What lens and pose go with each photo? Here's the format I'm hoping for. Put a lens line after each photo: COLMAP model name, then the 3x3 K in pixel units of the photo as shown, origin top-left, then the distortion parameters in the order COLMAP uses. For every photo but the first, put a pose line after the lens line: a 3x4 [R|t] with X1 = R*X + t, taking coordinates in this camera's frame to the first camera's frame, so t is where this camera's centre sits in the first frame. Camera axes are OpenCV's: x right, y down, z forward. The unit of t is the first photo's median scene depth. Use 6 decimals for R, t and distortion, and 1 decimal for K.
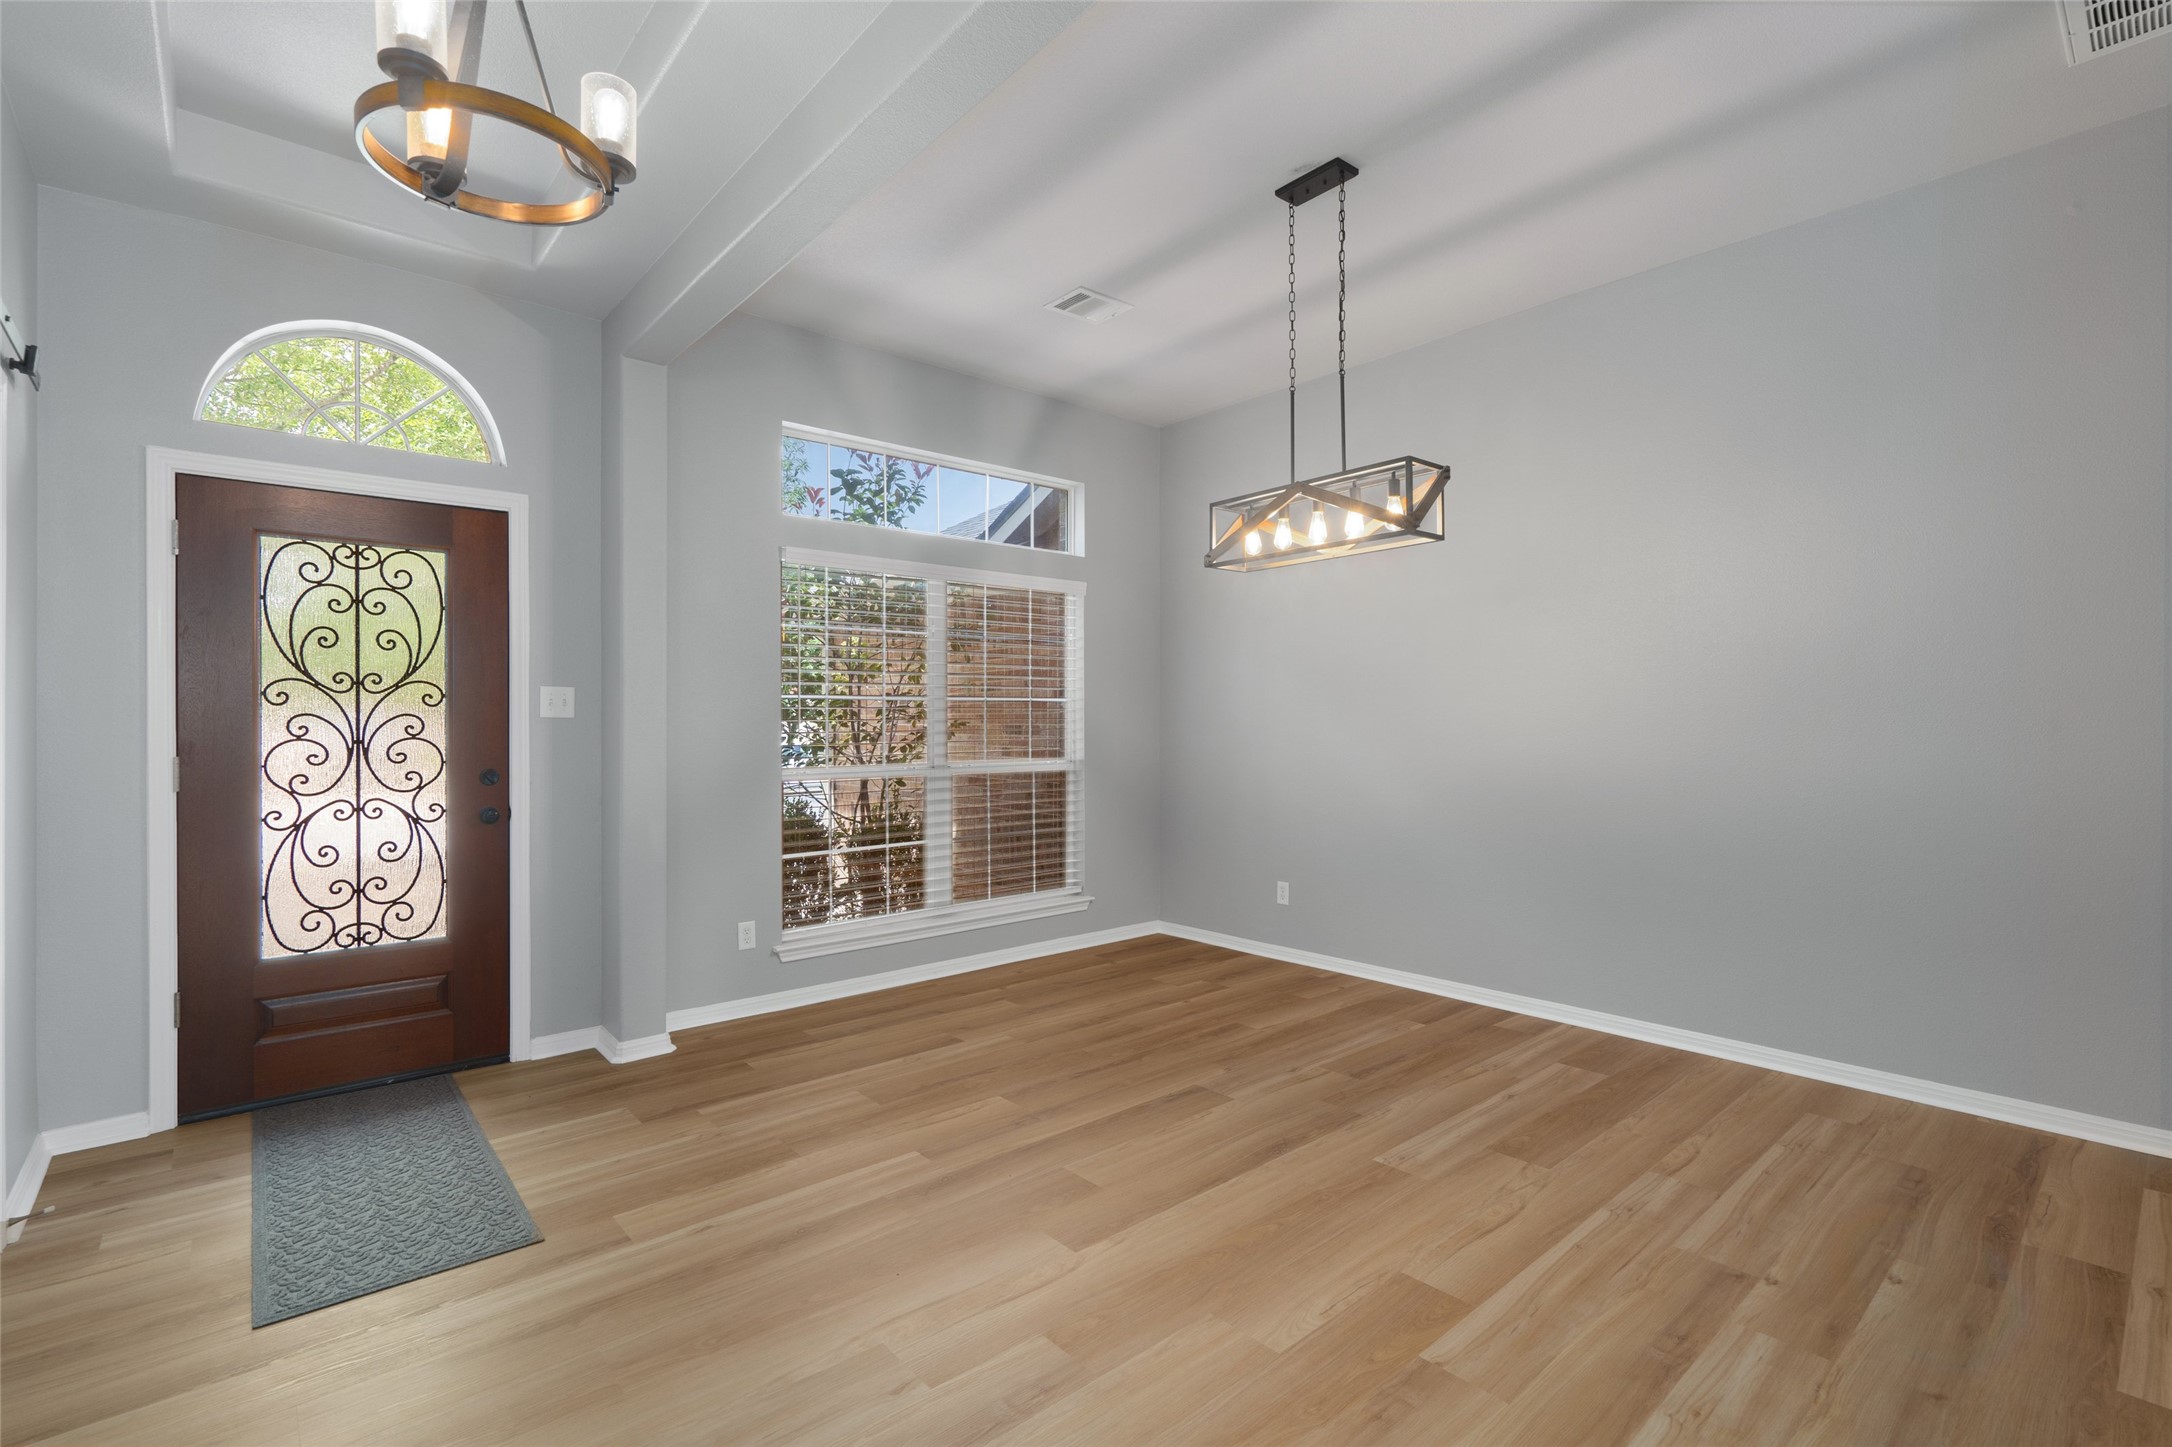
lens RADIAL K [[987.5, 0, 1082.8], [0, 987.5, 723.8], [0, 0, 1]] dist [-0.001047, 0.001652]
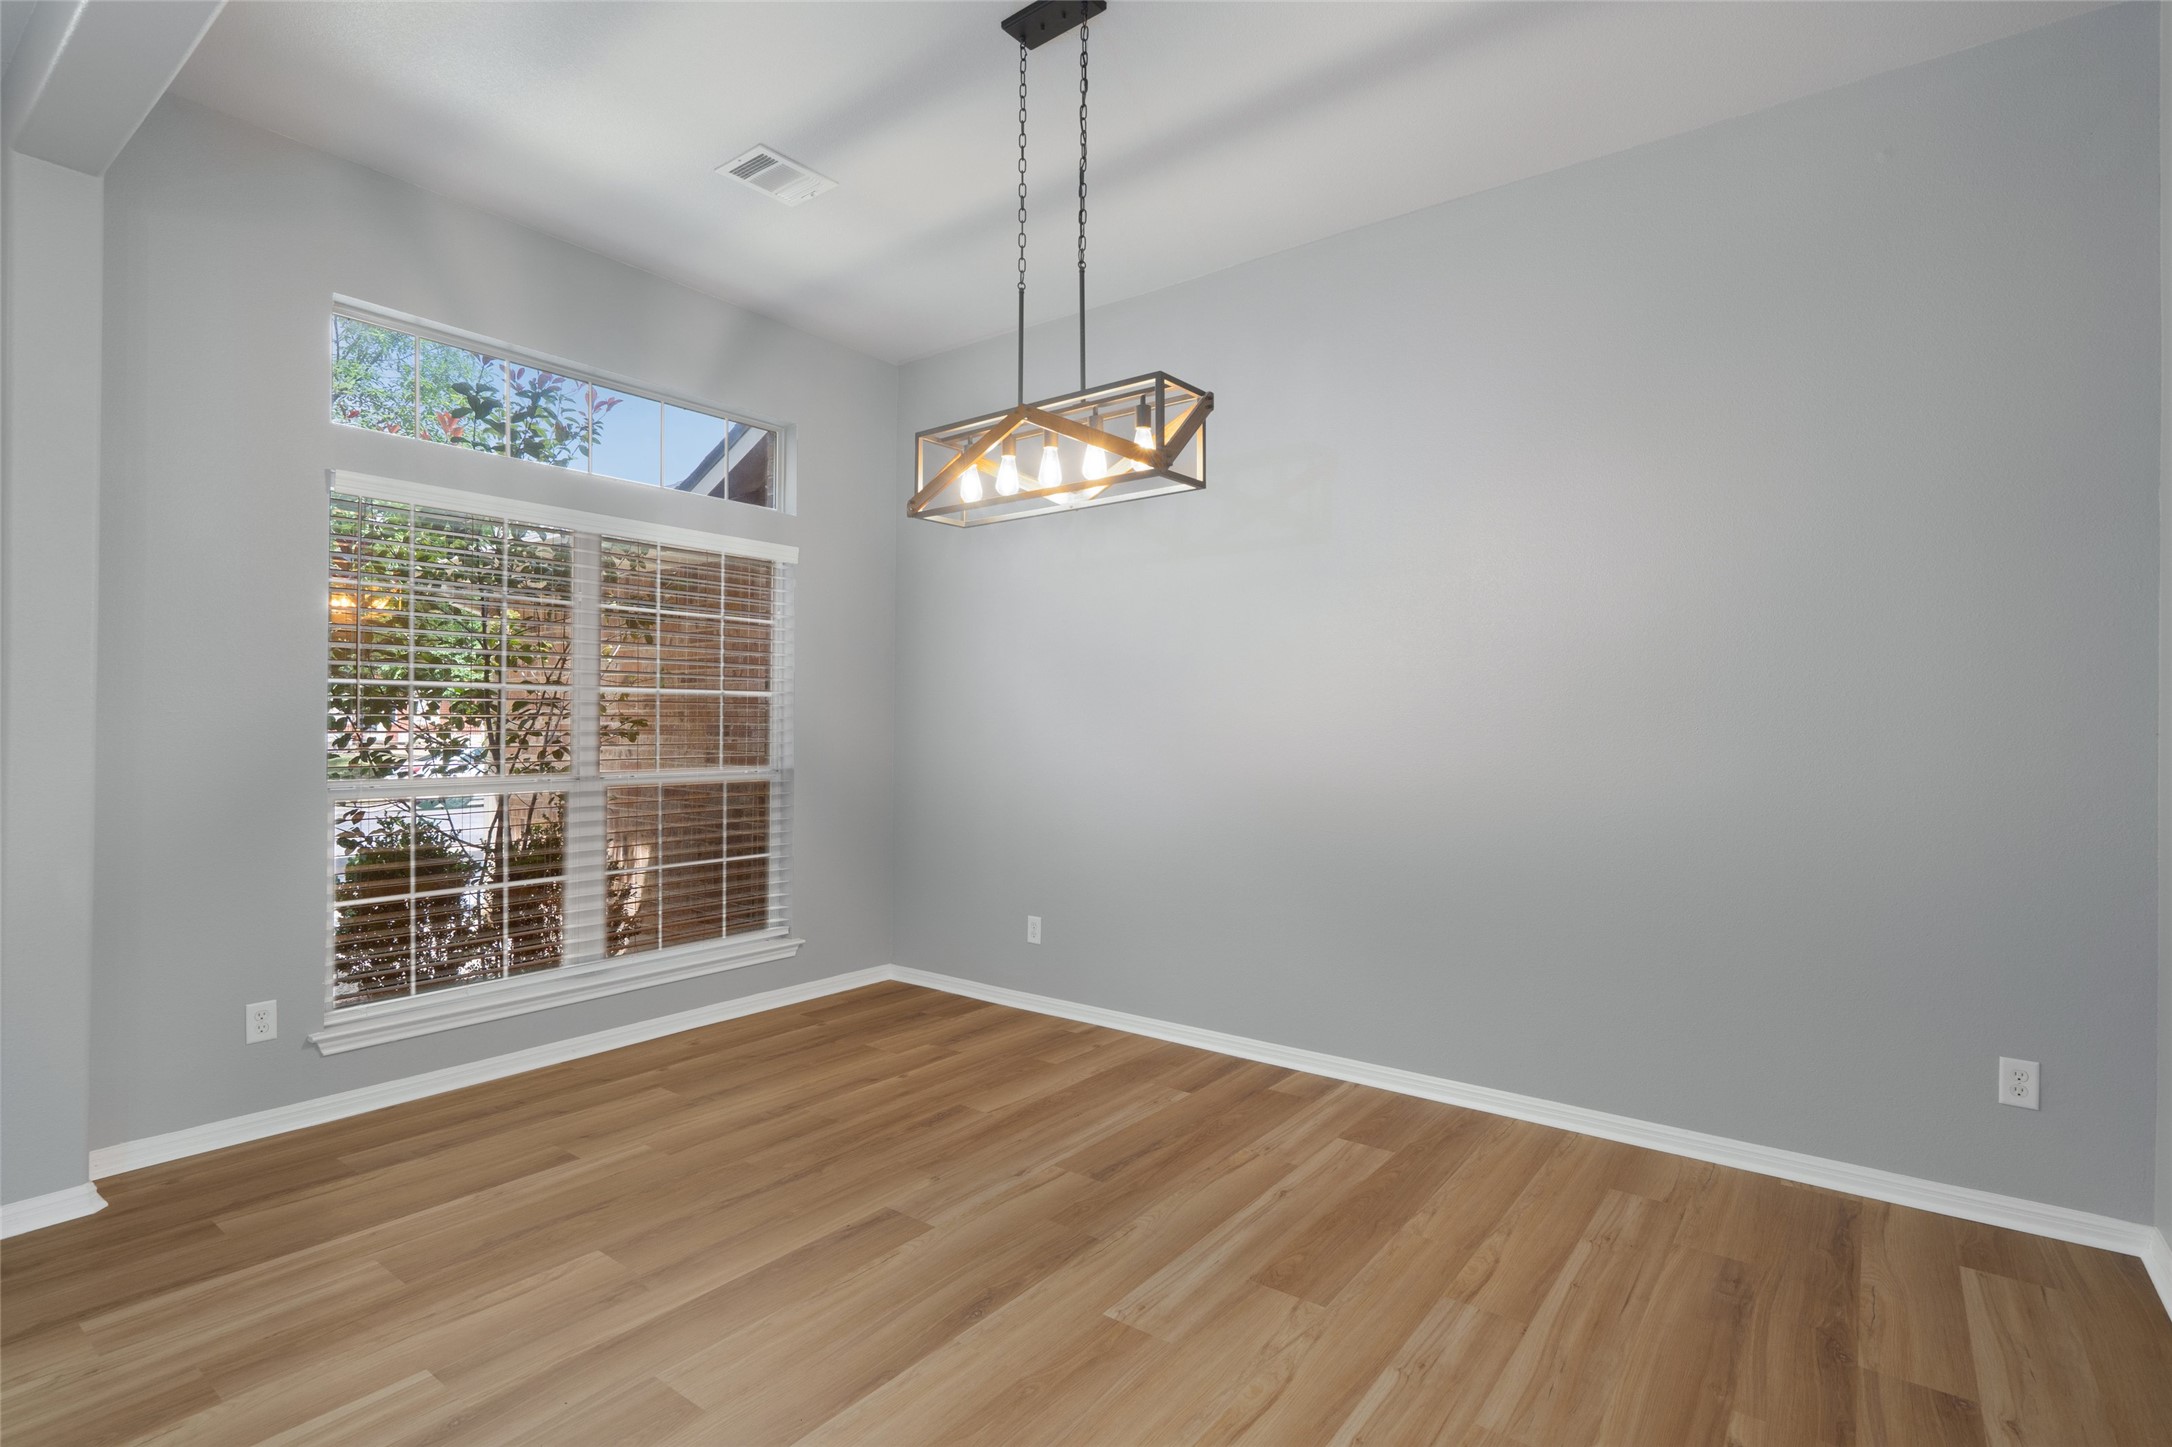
lens RADIAL K [[1025.8, 0, 1091.5], [0, 1025.8, 725.3], [0, 0, 1]] dist [-0.001803, 0.002975]
pose [[0.979352, 0.009358, 0.201948, 0.105764], [-0.009239, 0.999956, -0.001533, 0.000637], [-0.201954, -0.000365, 0.979395, 0.208992]]
